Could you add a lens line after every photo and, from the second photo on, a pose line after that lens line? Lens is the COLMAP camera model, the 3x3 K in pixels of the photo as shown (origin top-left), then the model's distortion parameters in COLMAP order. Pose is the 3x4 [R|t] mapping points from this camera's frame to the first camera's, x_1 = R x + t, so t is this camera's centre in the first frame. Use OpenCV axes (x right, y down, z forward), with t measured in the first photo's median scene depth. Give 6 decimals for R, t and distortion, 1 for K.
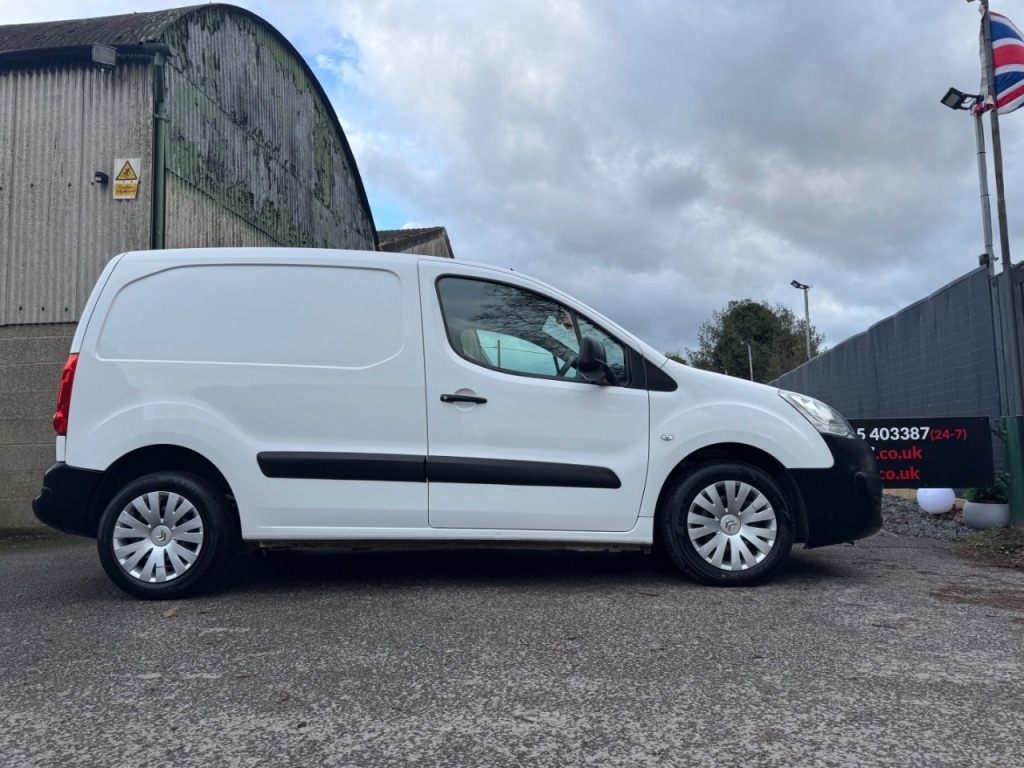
lens RADIAL K [[719.6, 0, 514.2], [0, 719.6, 380.8], [0, 0, 1]] dist [0.031716, -0.031925]
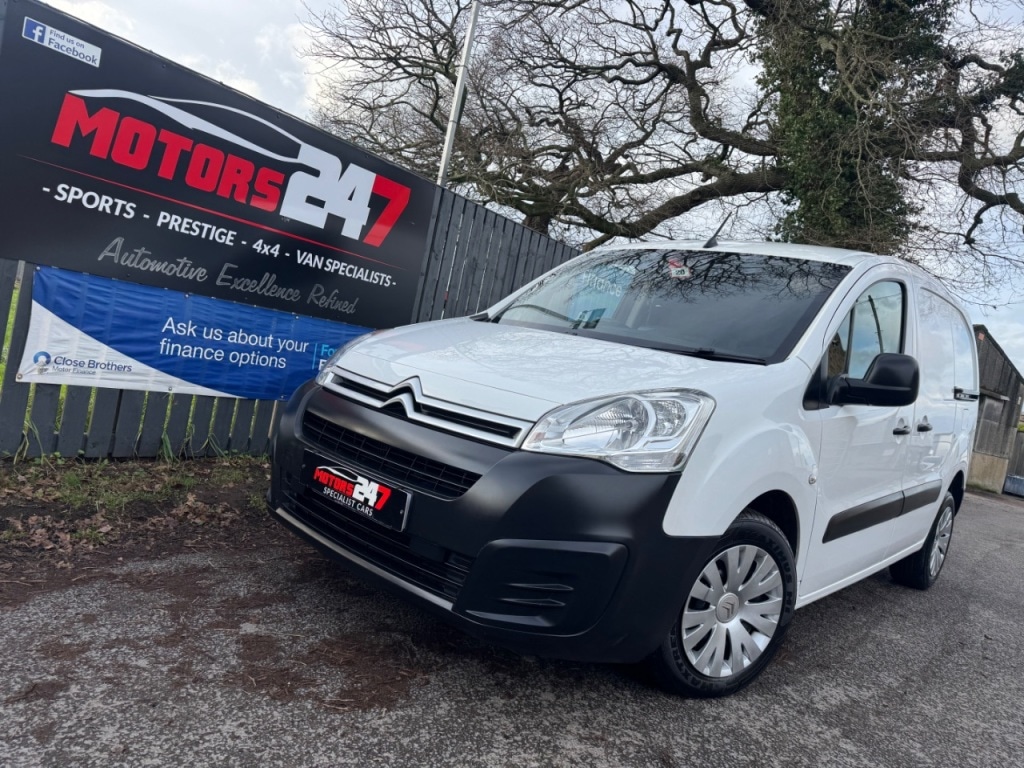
lens RADIAL K [[719.6, 0, 510.0], [0, 719.6, 385.6], [0, 0, 1]] dist [0.031716, -0.031925]
pose [[-0.650648, -0.137403, 0.746845, 0.087925], [-0.253015, 0.966524, -0.042606, 0.035492], [-0.715989, -0.216684, -0.663632, 1.154519]]
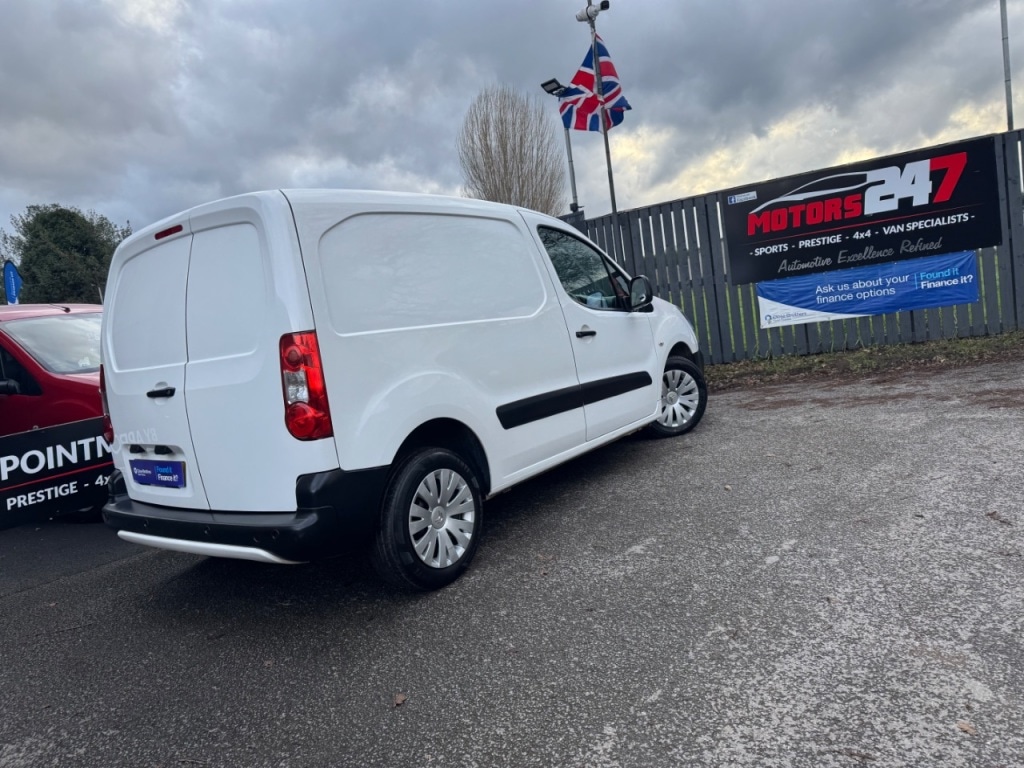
lens RADIAL K [[719.6, 0, 505.0], [0, 719.6, 377.7], [0, 0, 1]] dist [0.031716, -0.031925]
pose [[0.590552, -0.160370, 0.790904, -1.049192], [0.061684, 0.986159, 0.153904, -0.089680], [-0.804638, -0.042102, 0.592271, 0.367508]]
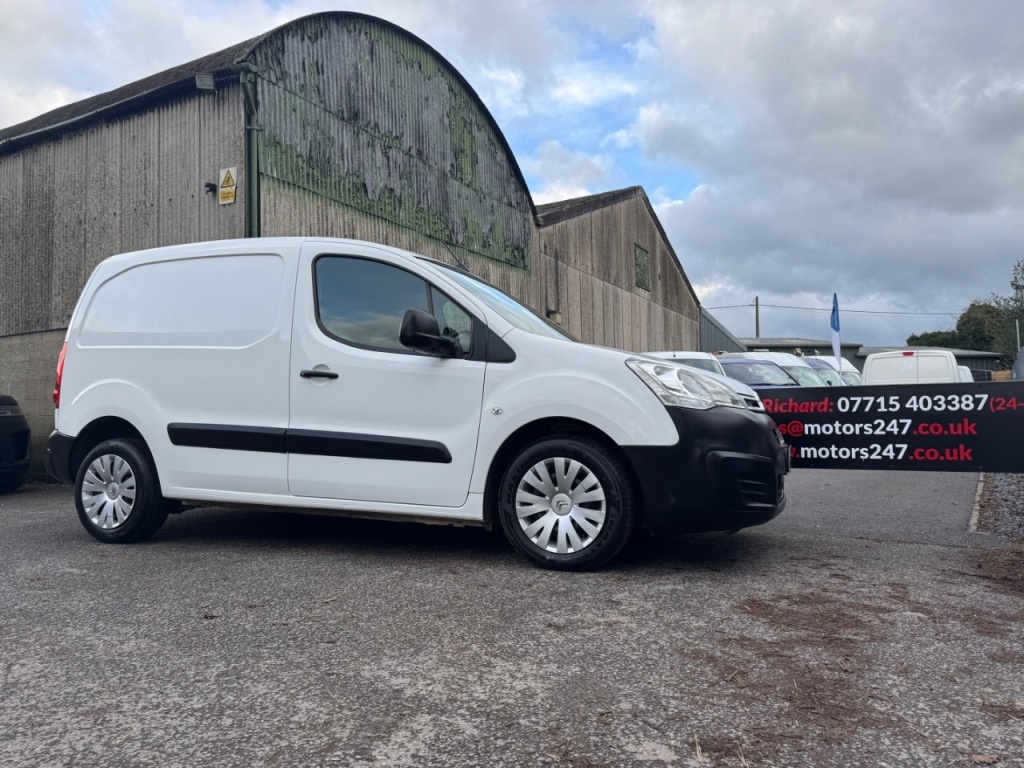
lens RADIAL K [[719.6, 0, 515.9], [0, 719.6, 381.2], [0, 0, 1]] dist [0.031716, -0.031925]
pose [[0.927483, -0.013490, -0.373621, 0.553018], [0.032227, 0.998514, 0.043950, -0.001284], [0.372473, -0.052803, 0.926540, 0.125439]]
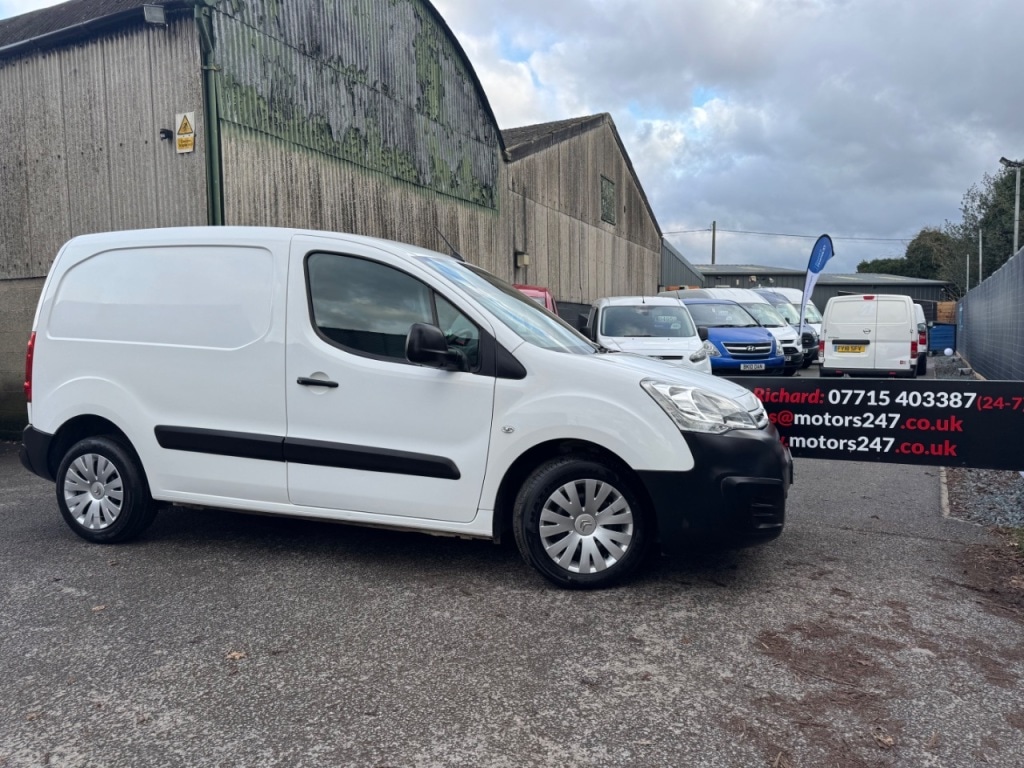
lens RADIAL K [[719.6, 0, 510.7], [0, 719.6, 385.8], [0, 0, 1]] dist [0.031716, -0.031925]
pose [[0.947724, 0.030911, -0.317591, 0.478423], [0.023128, 0.986025, 0.164983, -0.122556], [0.318252, -0.163703, 0.933765, 0.132772]]
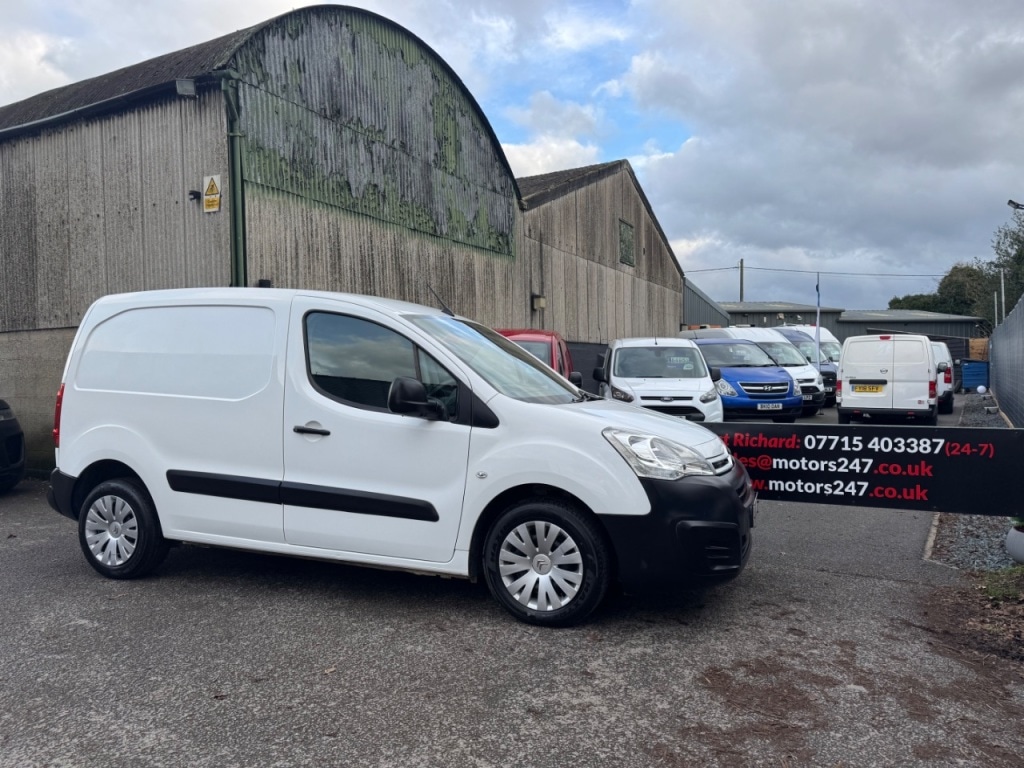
lens RADIAL K [[719.6, 0, 512.0], [0, 719.6, 385.9], [0, 0, 1]] dist [0.031716, -0.031925]
pose [[0.933162, 0.011689, -0.359265, 0.574454], [0.031114, 0.993093, 0.113128, -0.148277], [0.358106, -0.116745, 0.926354, 0.091086]]
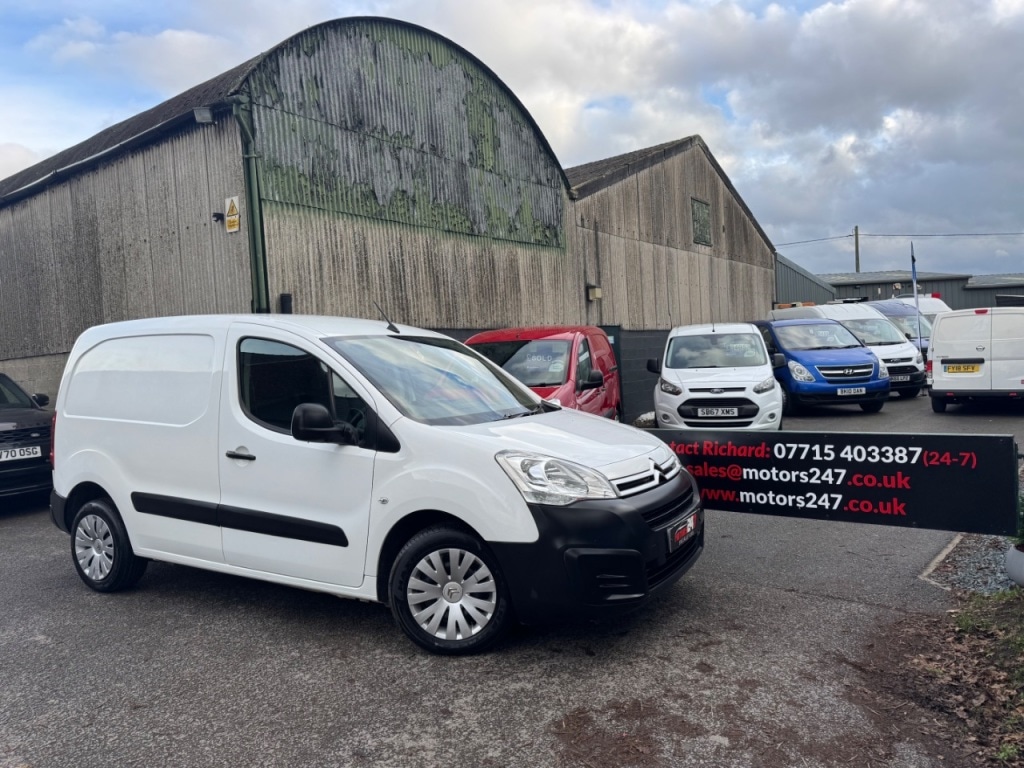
lens RADIAL K [[719.6, 0, 512.7], [0, 719.6, 384.0], [0, 0, 1]] dist [0.031716, -0.031925]
pose [[0.865469, -0.012019, -0.500818, 0.818565], [0.084808, 0.988798, 0.122827, -0.178197], [0.493731, -0.148776, 0.856793, 0.238184]]
